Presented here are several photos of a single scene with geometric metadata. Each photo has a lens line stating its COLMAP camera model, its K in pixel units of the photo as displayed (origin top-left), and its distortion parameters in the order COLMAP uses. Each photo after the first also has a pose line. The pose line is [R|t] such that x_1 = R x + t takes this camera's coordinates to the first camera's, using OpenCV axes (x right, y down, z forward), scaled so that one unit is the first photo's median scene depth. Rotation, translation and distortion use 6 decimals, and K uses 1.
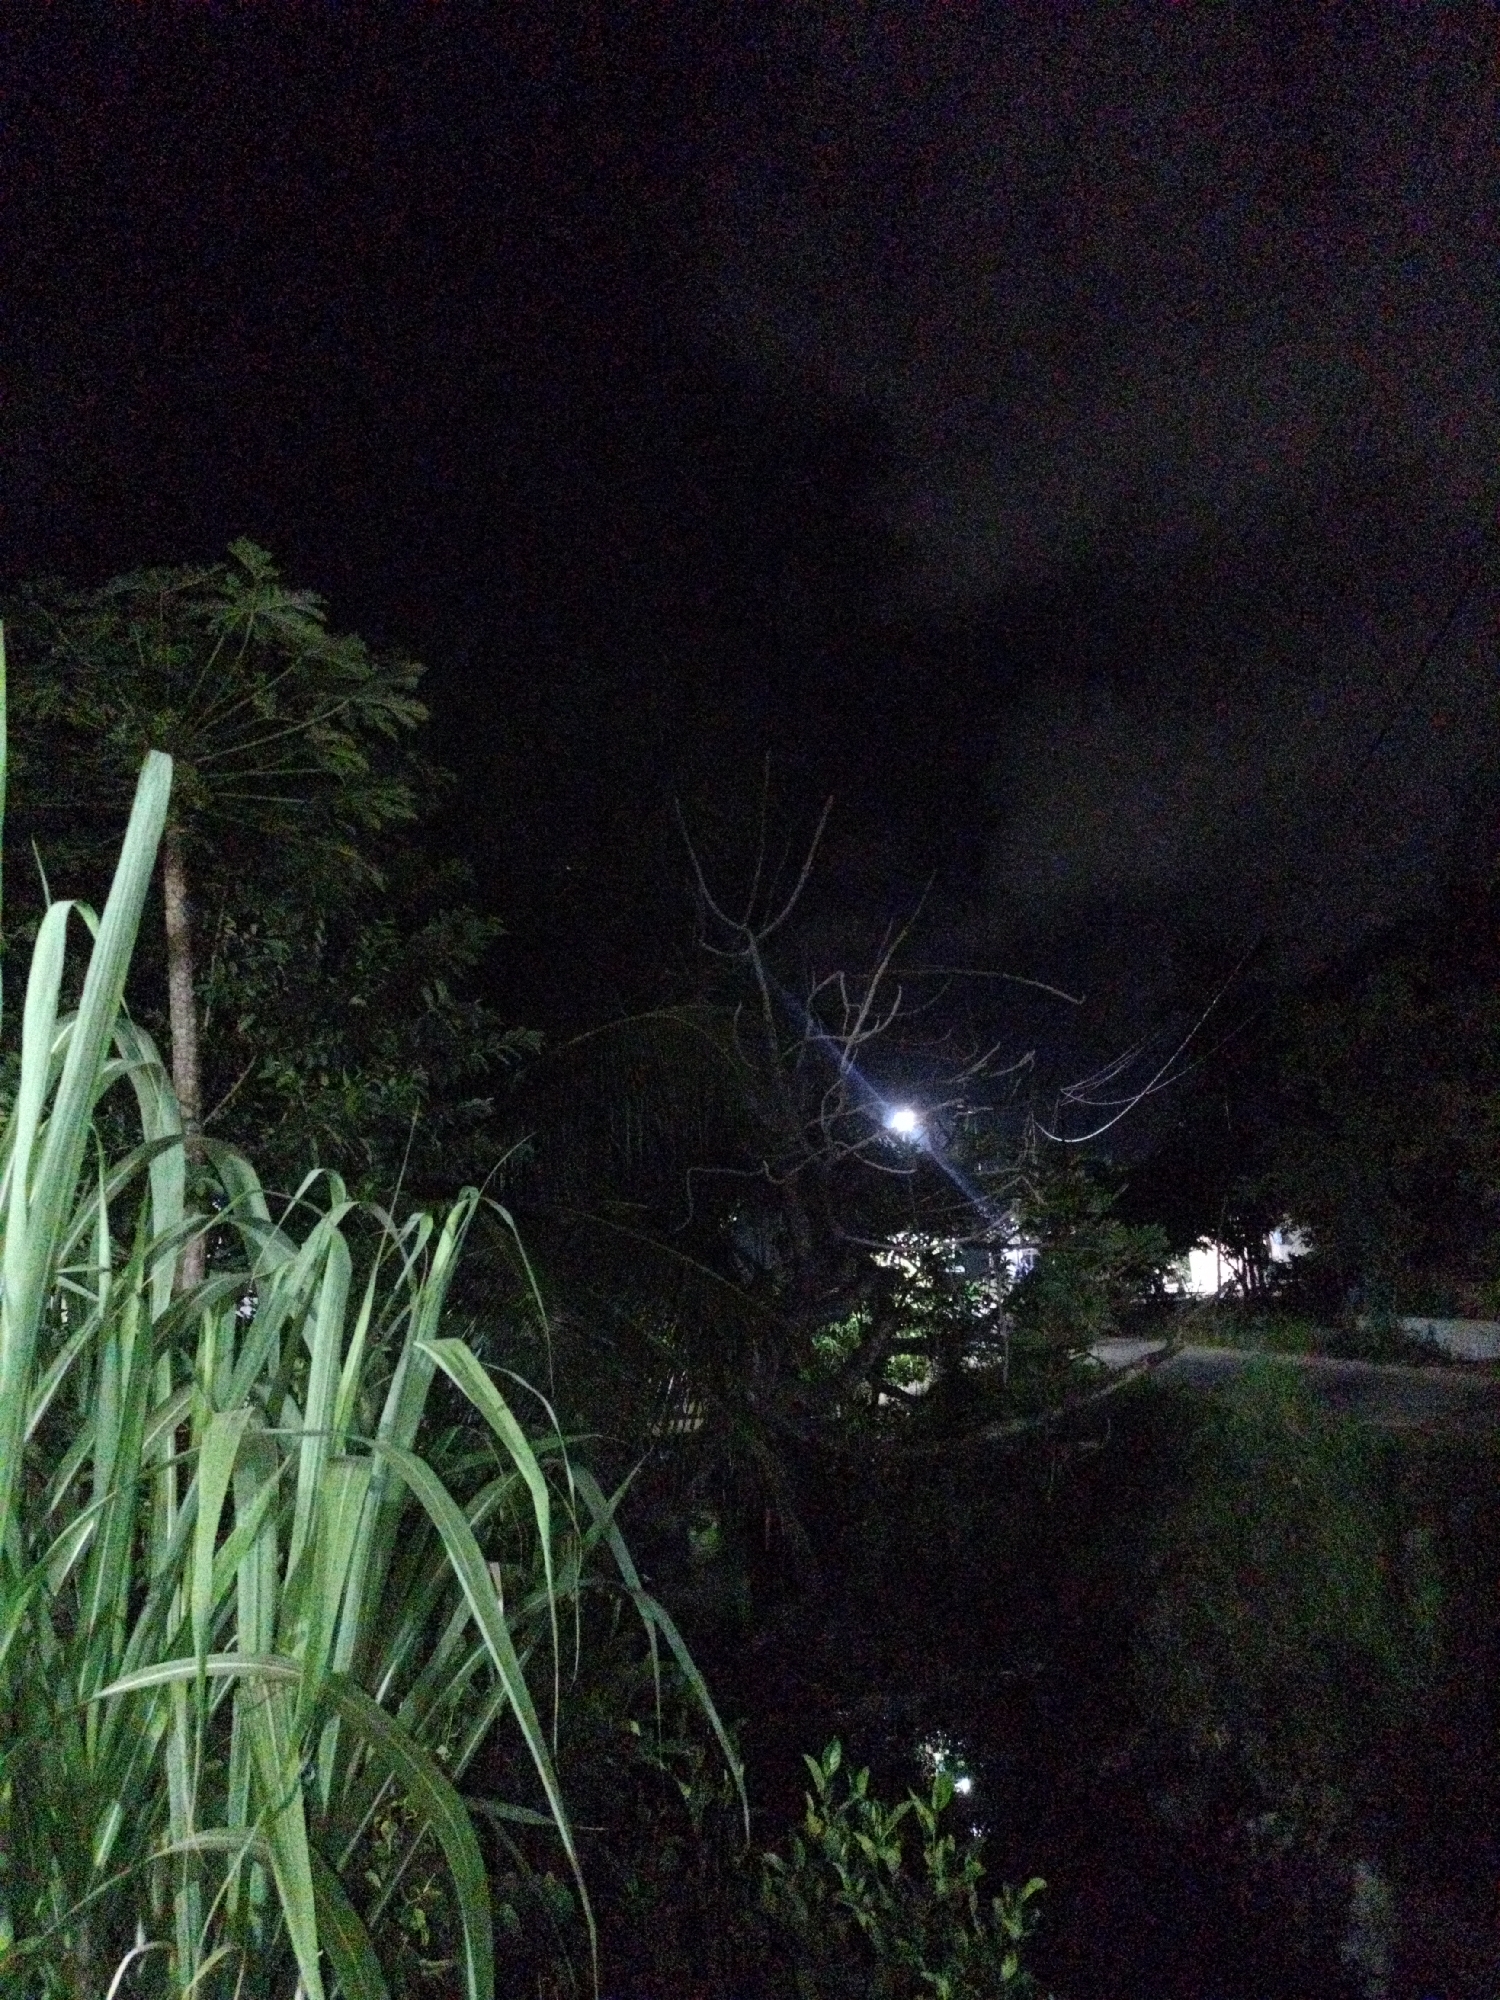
lens RADIAL K [[1460.8, 0, 750.0], [0, 1460.8, 1000.0], [0, 0, 1]] dist [0.044069, -0.038584]
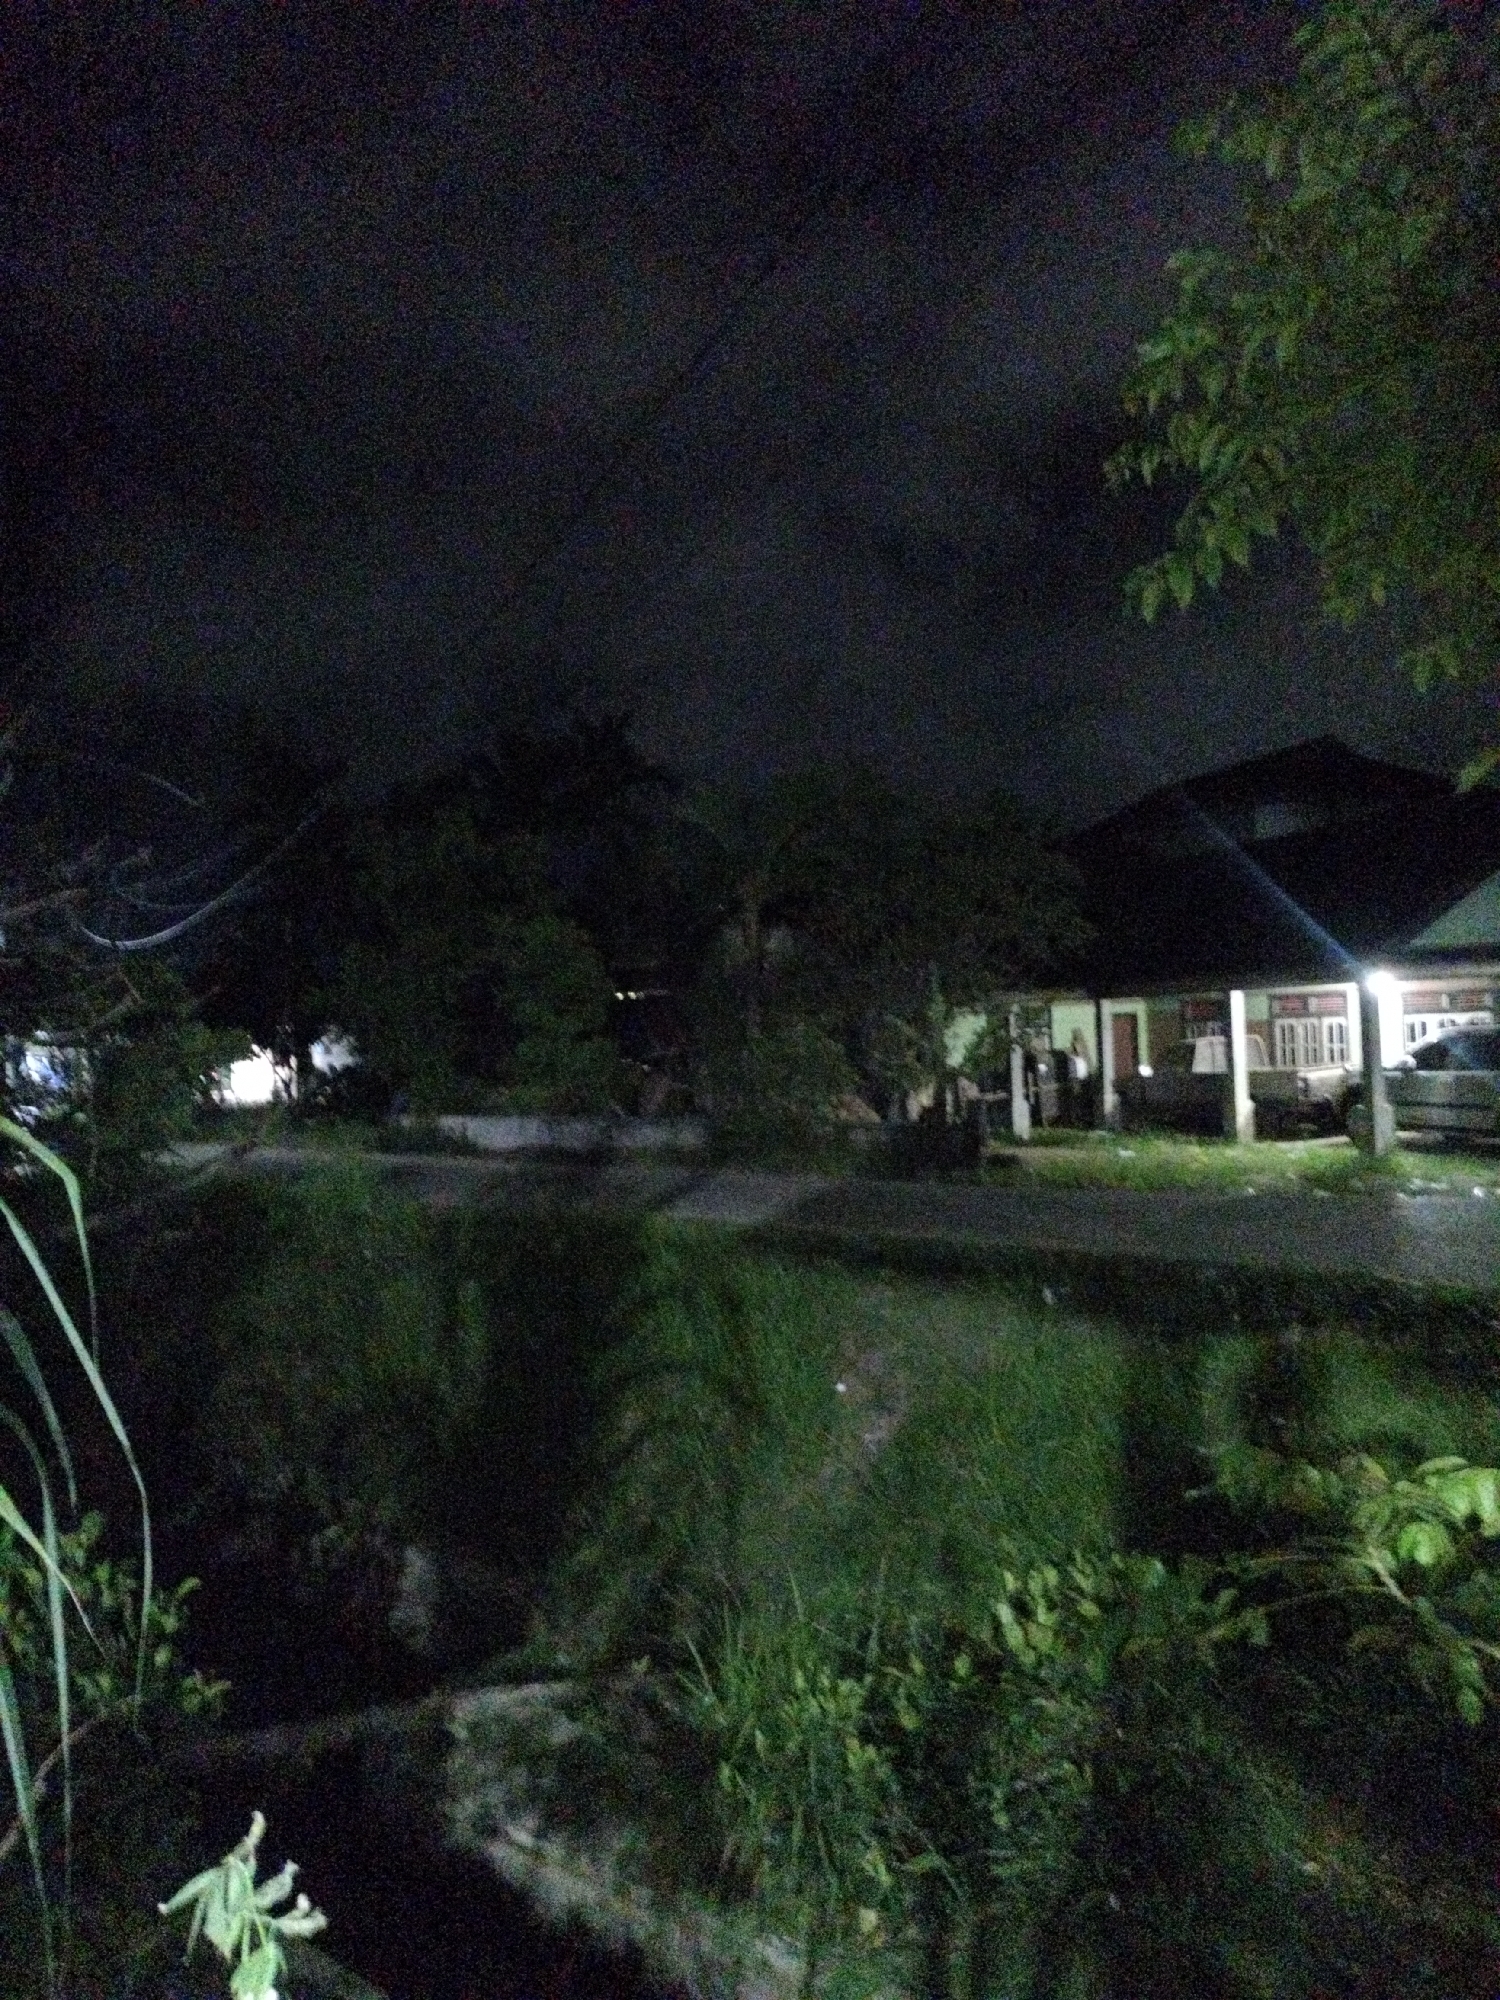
lens RADIAL K [[1460.8, 0, 750.0], [0, 1460.8, 1000.0], [0, 0, 1]] dist [0.044069, -0.038584]
pose [[0.803806, 0.038940, 0.593615, -0.071075], [-0.112943, 0.989696, 0.088012, 0.003728], [-0.584071, -0.137789, 0.799922, -0.044547]]
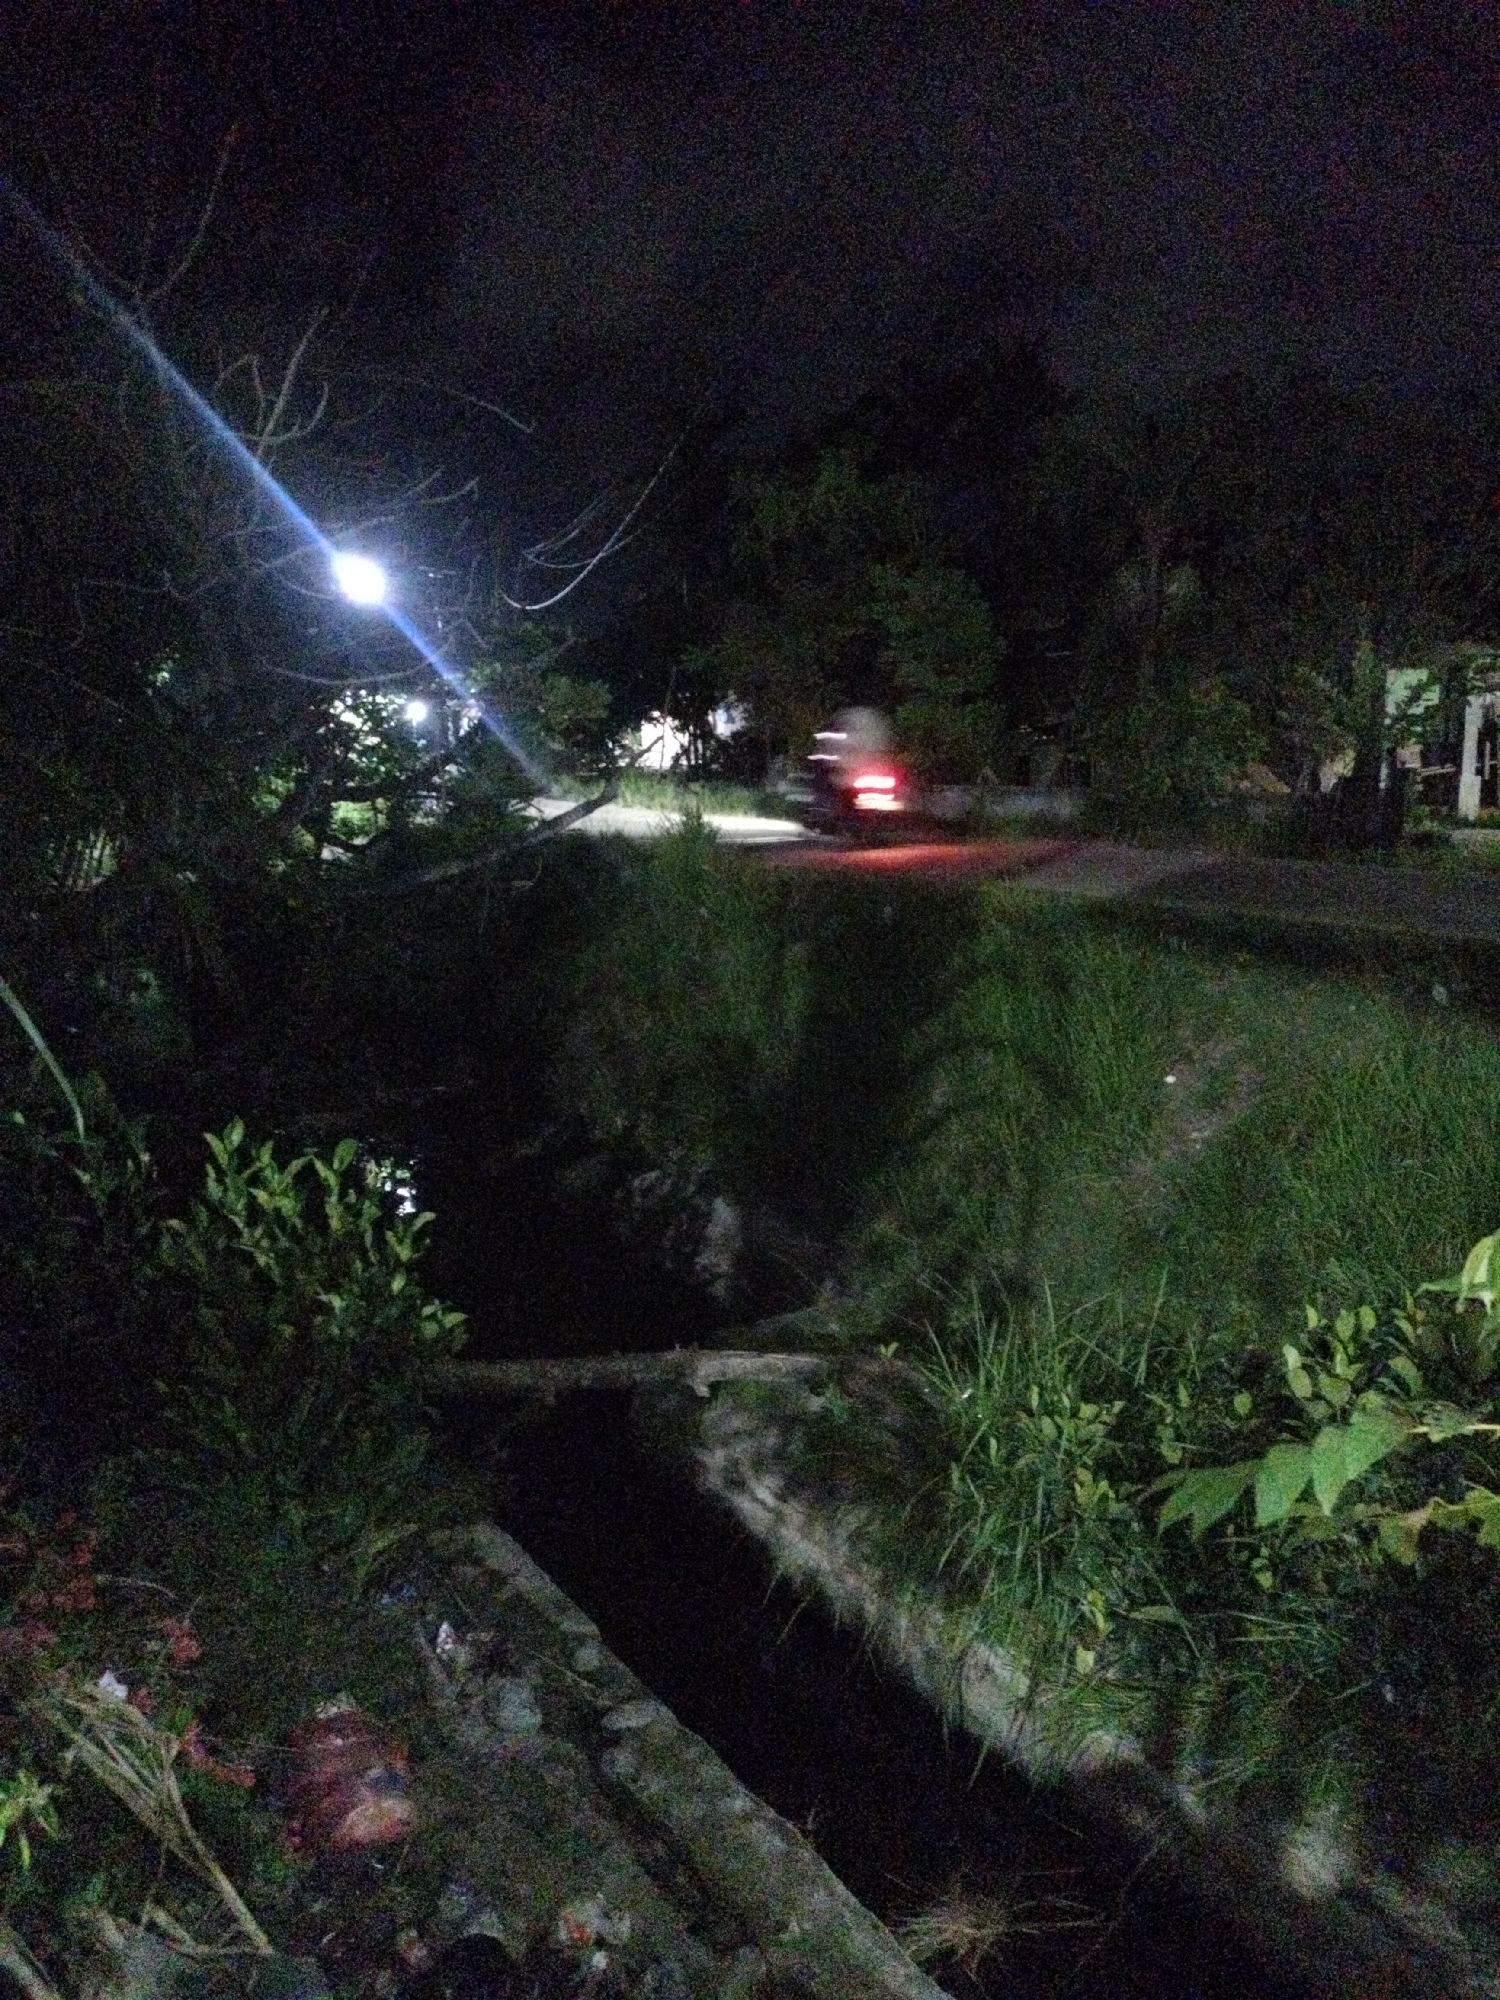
lens RADIAL K [[1460.8, 0, 750.0], [0, 1460.8, 1000.0], [0, 0, 1]] dist [0.044069, -0.038584]
pose [[0.937239, -0.036017, 0.346823, 0.021355], [-0.085423, 0.940624, 0.328526, 0.027632], [-0.338063, -0.337534, 0.878513, -0.001180]]
